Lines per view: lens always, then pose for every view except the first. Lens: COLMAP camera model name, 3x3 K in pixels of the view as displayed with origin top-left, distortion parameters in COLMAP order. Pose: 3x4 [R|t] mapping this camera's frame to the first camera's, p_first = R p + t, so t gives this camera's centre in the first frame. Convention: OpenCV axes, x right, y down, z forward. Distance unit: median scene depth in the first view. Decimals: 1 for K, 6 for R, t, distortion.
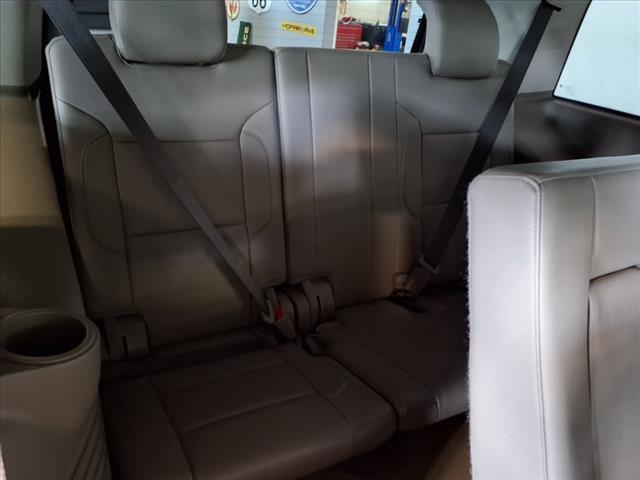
lens RADIAL K [[501.7, 0, 320.0], [0, 501.7, 241.1], [0, 0, 1]] dist [-0.010053, -0.002840]
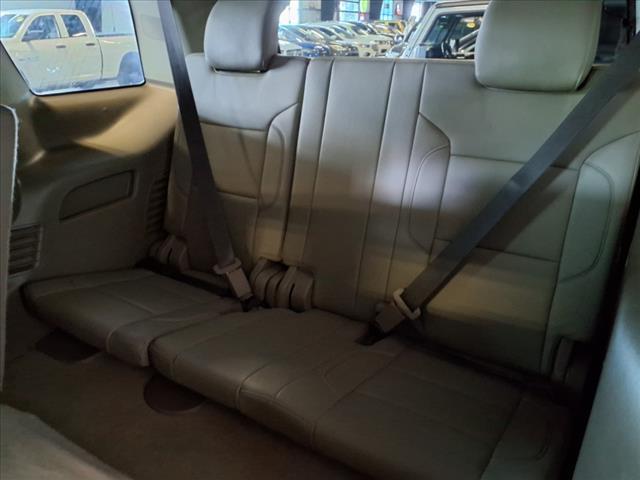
lens RADIAL K [[501.7, 0, 319.5], [0, 501.7, 239.7], [0, 0, 1]] dist [-0.010053, -0.002840]
pose [[0.505358, 0.251942, -0.825311, 0.968836], [-0.311085, 0.945307, 0.098087, -0.110224], [0.804884, 0.207173, 0.556094, 0.462424]]
